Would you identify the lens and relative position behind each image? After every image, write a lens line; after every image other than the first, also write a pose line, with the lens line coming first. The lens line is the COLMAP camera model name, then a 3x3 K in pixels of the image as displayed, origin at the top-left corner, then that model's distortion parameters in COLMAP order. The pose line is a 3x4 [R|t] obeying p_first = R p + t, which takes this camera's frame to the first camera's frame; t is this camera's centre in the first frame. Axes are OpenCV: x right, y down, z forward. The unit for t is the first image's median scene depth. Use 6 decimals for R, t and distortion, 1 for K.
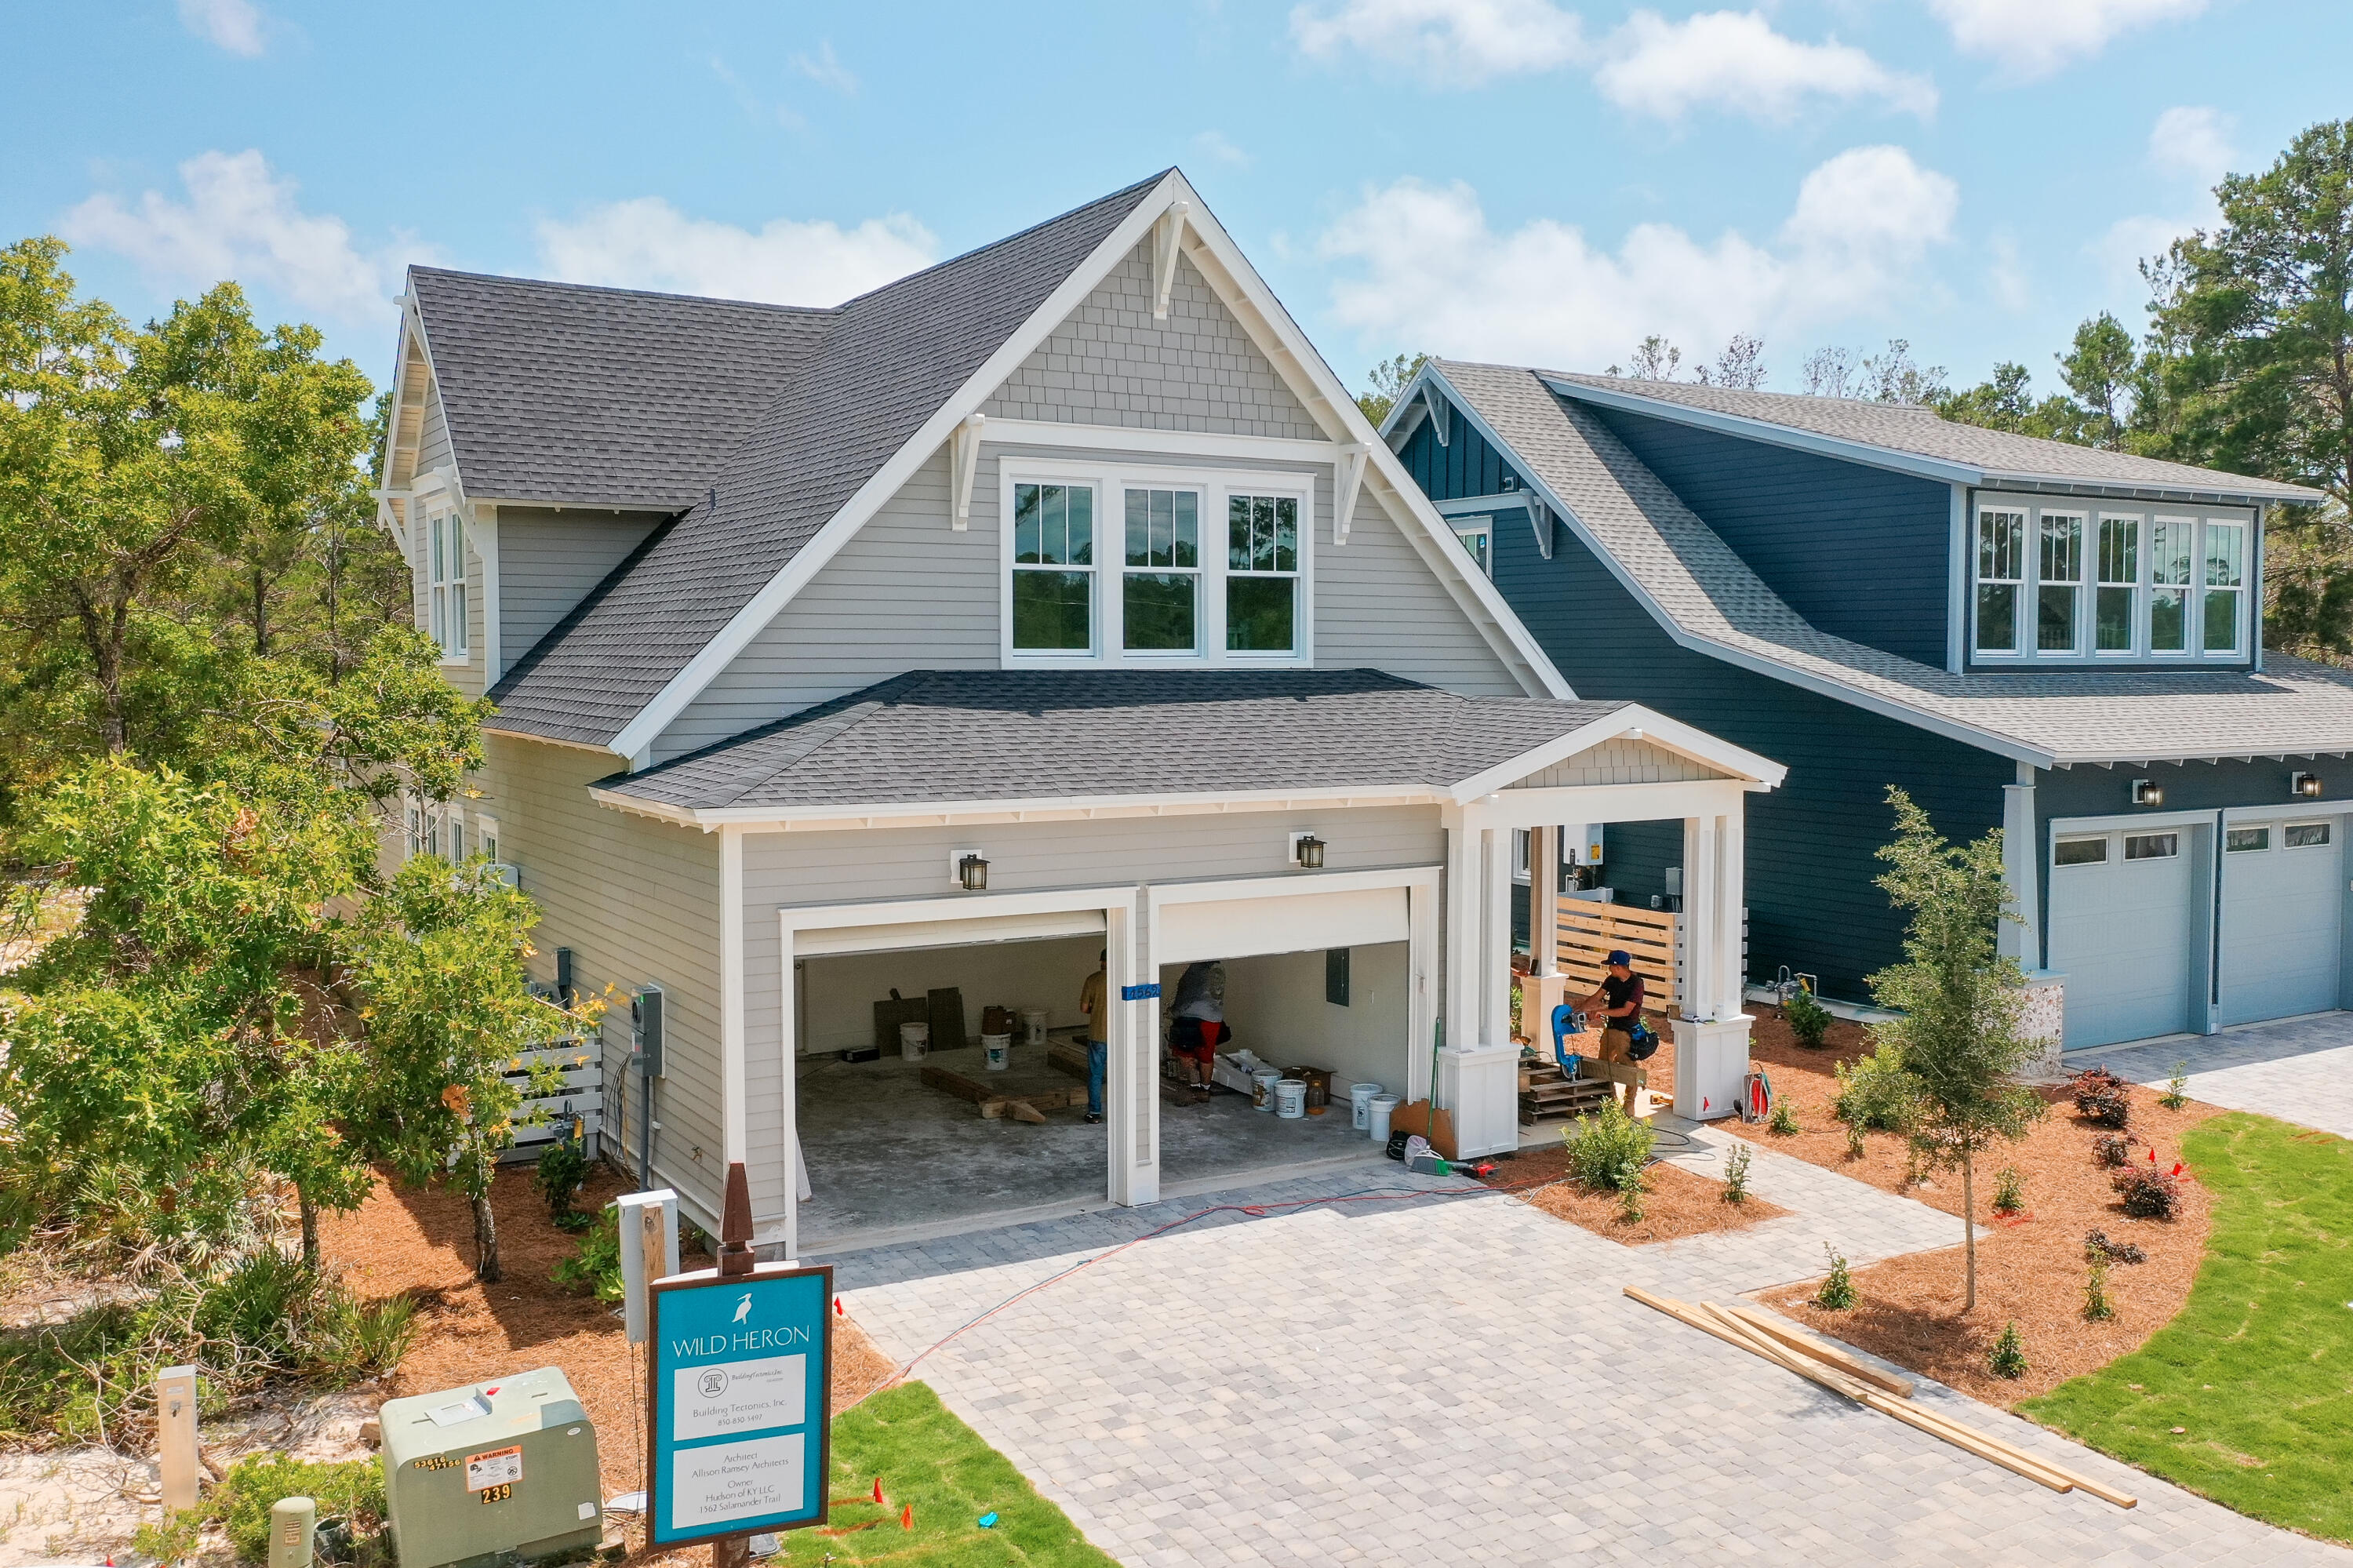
lens RADIAL K [[2021.0, 0, 1220.9], [0, 2021.0, 792.6], [0, 0, 1]] dist [0.009061, 0.000988]
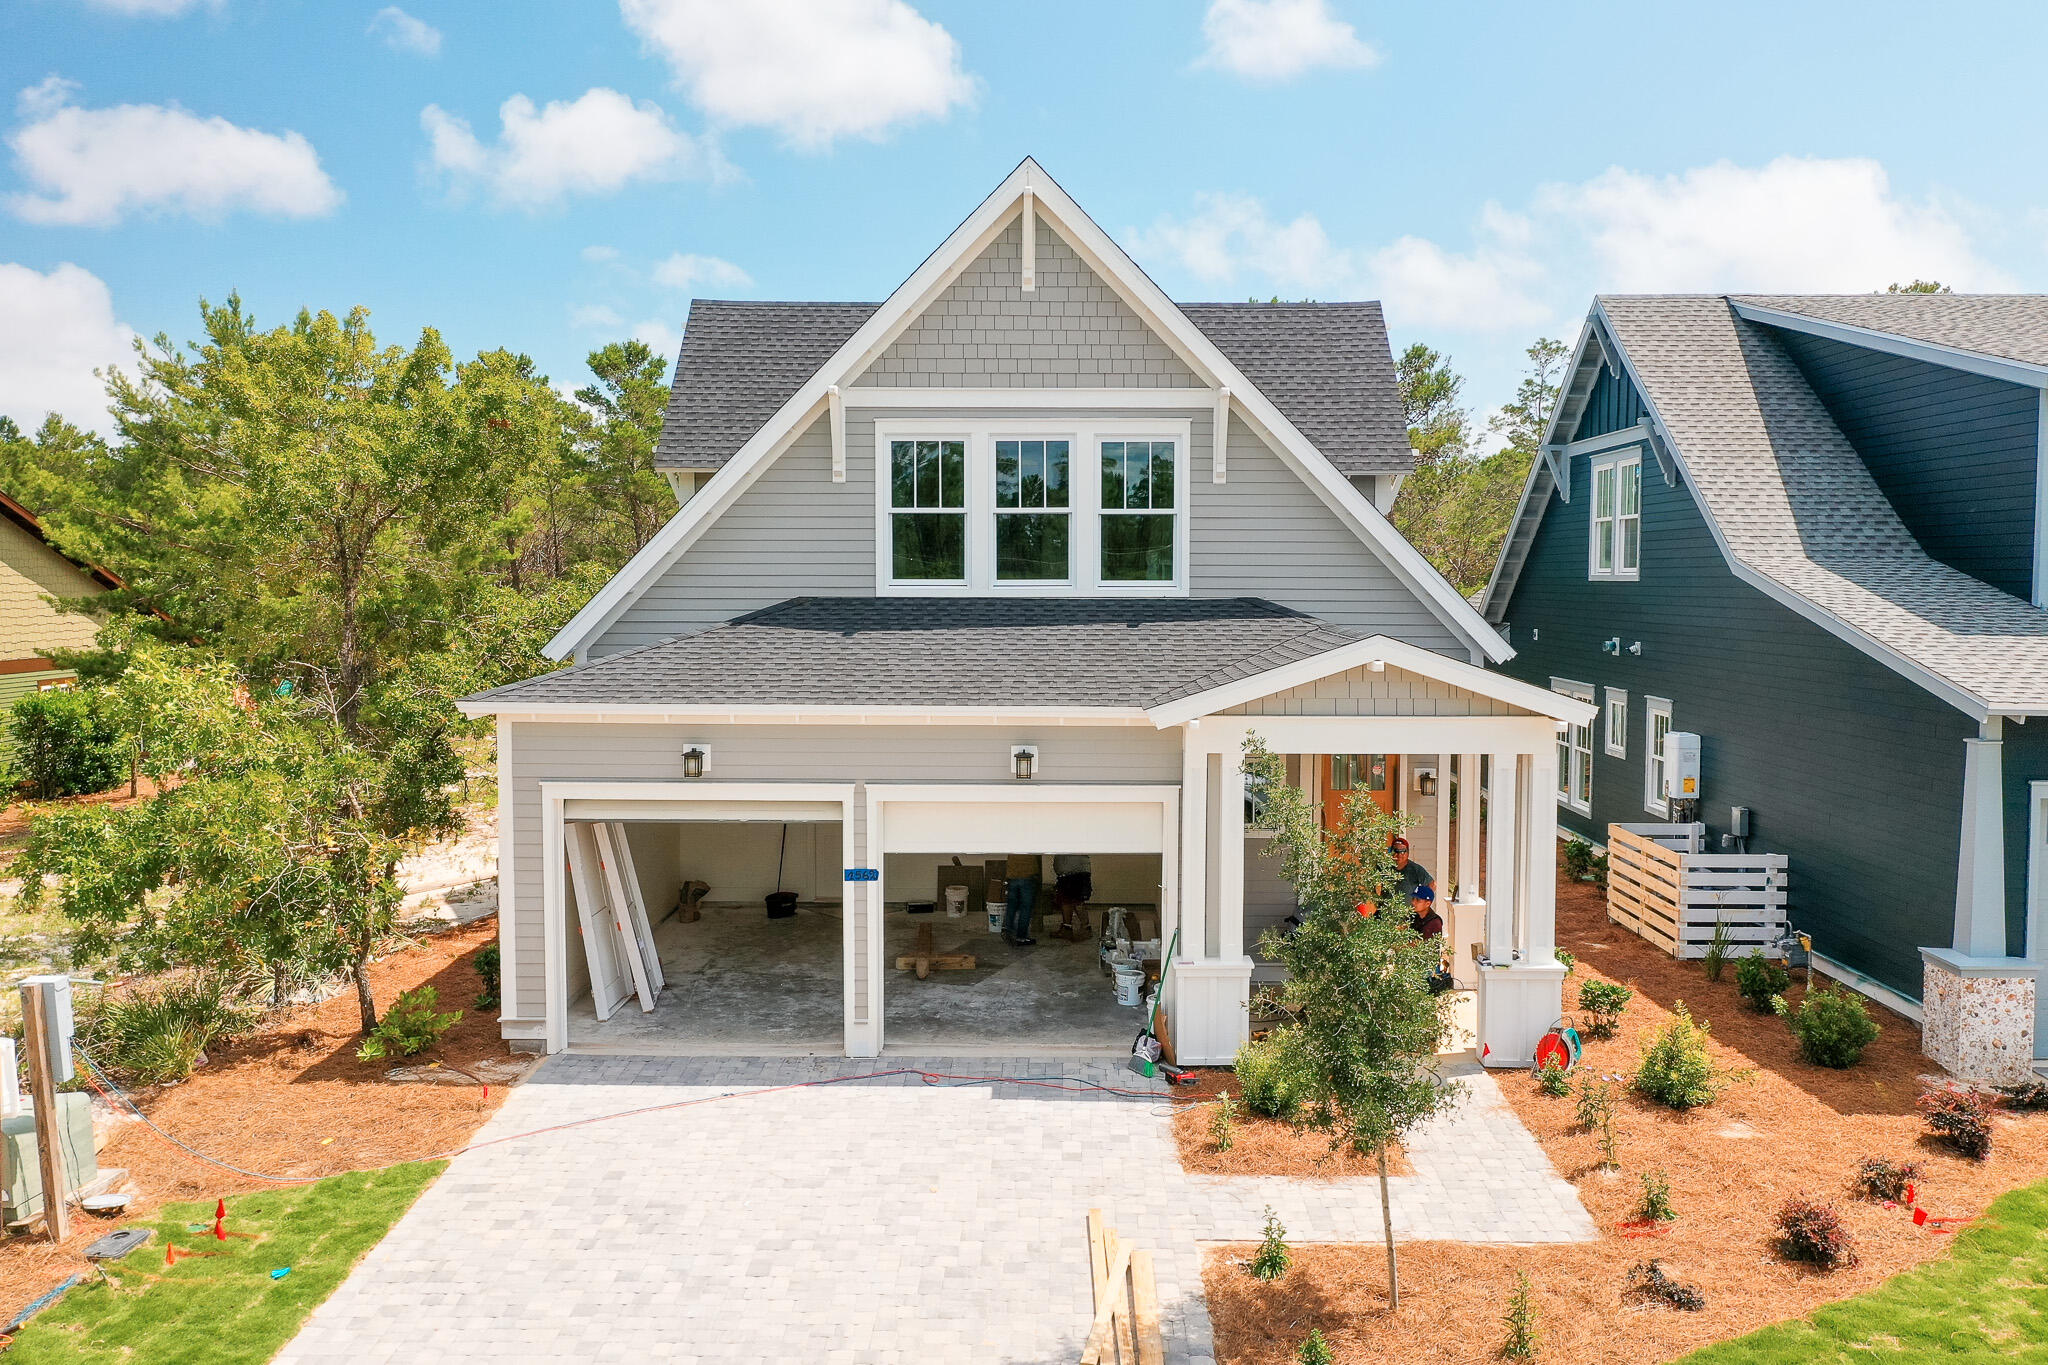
lens RADIAL K [[1629.3, 0, 1024.0], [0, 1629.3, 682.5], [0, 0, 1]] dist [0.007525, 0.004051]
pose [[0.842274, 0.034195, -0.537964, 0.487389], [-0.037505, 0.999285, 0.004797, -0.017947], [0.537743, 0.016136, 0.842954, 0.232716]]
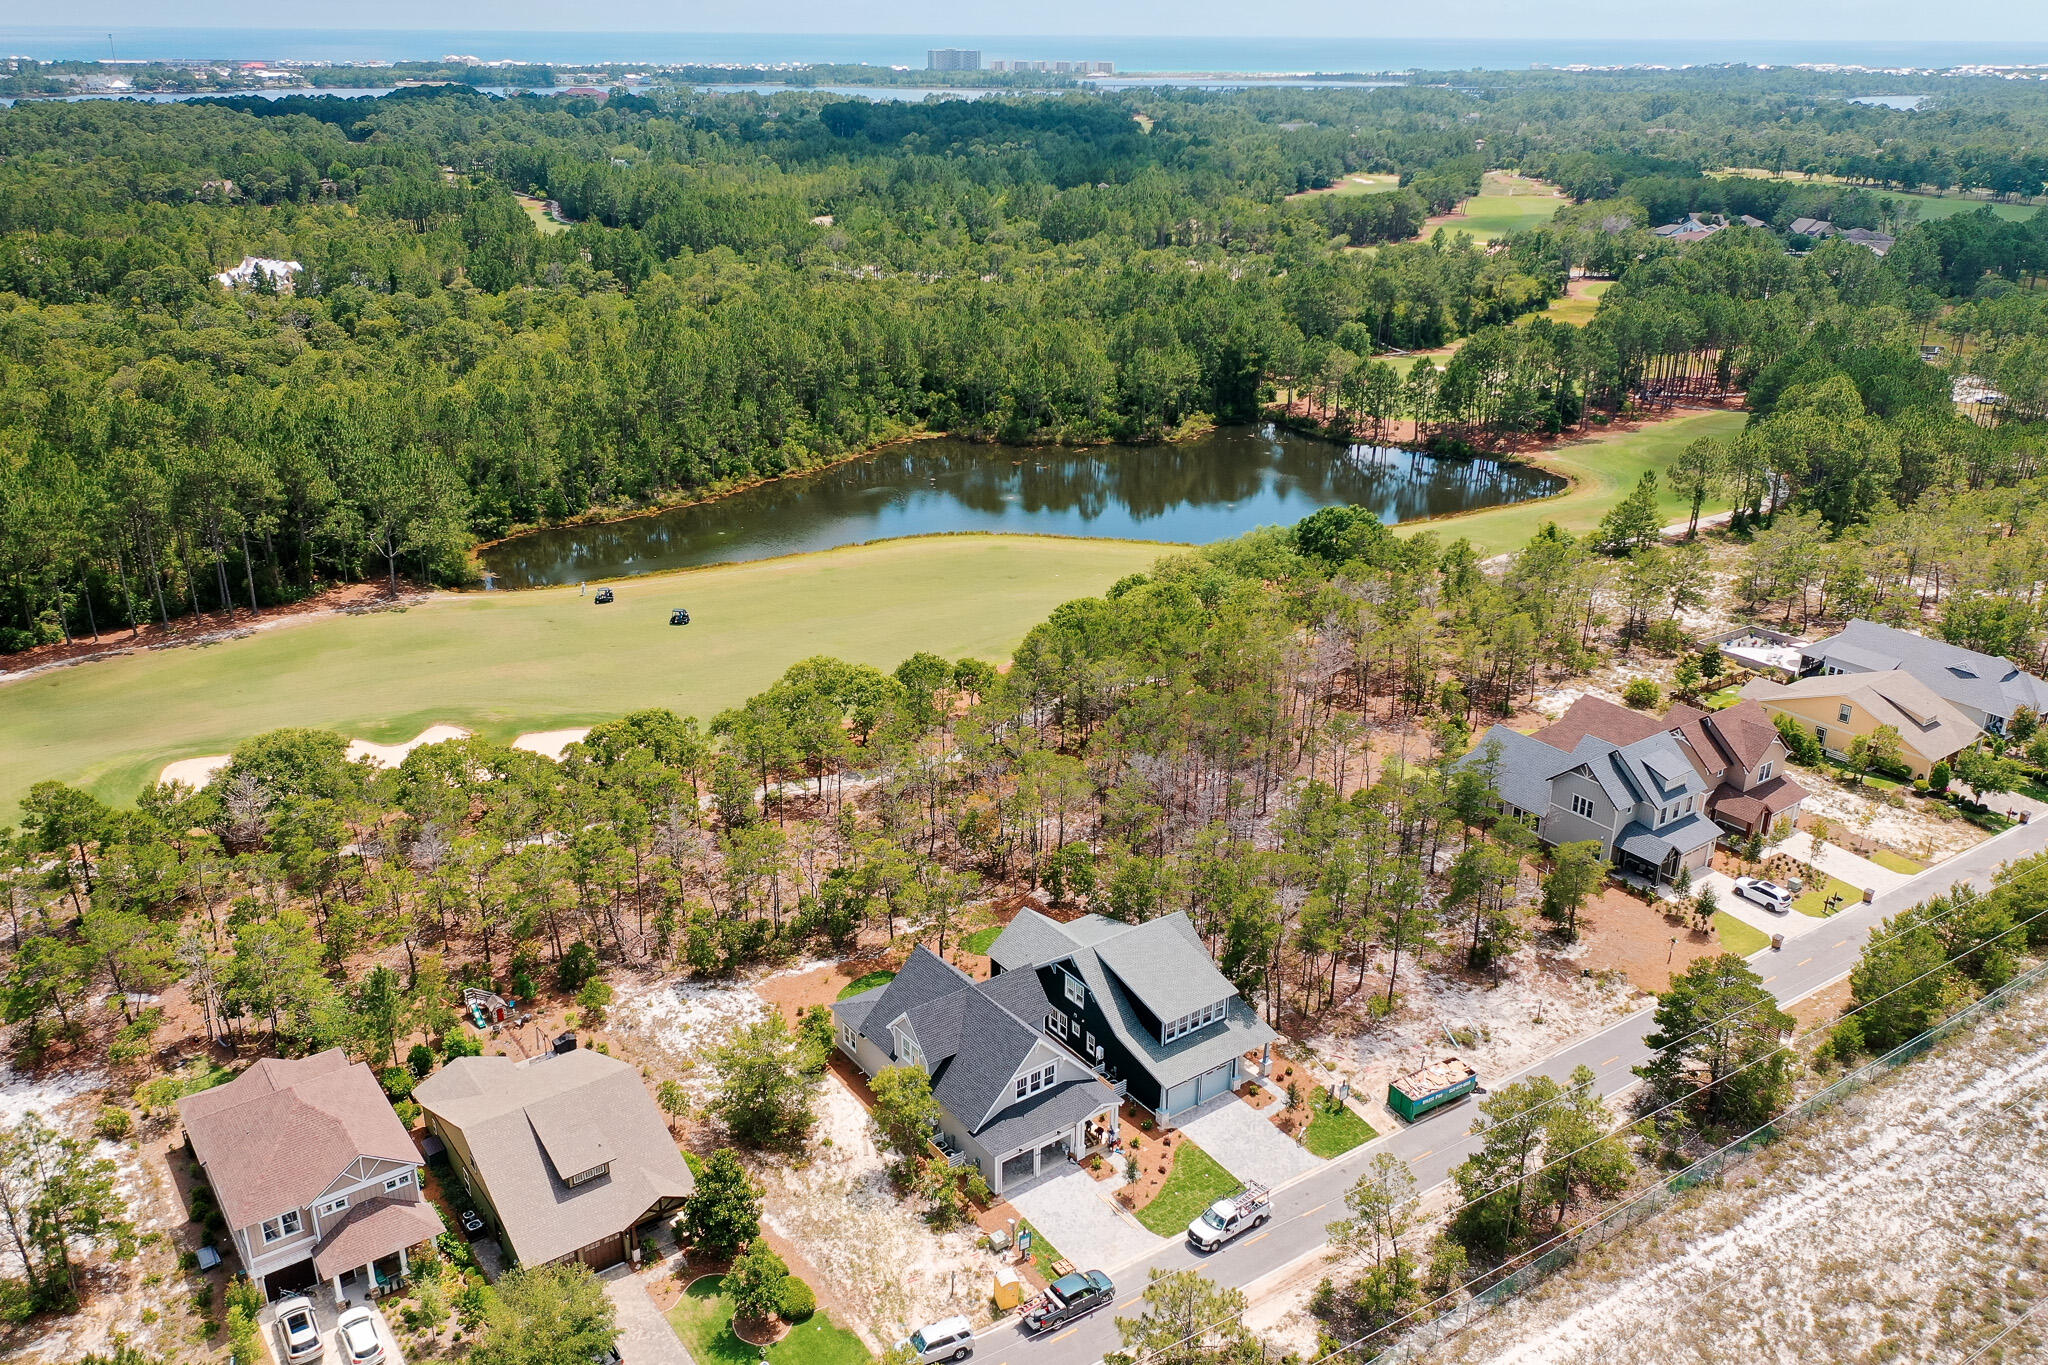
lens RADIAL K [[1629.3, 0, 1024.0], [0, 1629.3, 682.5], [0, 0, 1]] dist [0.007525, 0.004051]
pose [[0.996896, -0.027388, 0.073810, -0.465745], [0.003626, 0.952515, 0.304470, -3.267062], [-0.078644, -0.303257, 0.949658, -4.078676]]
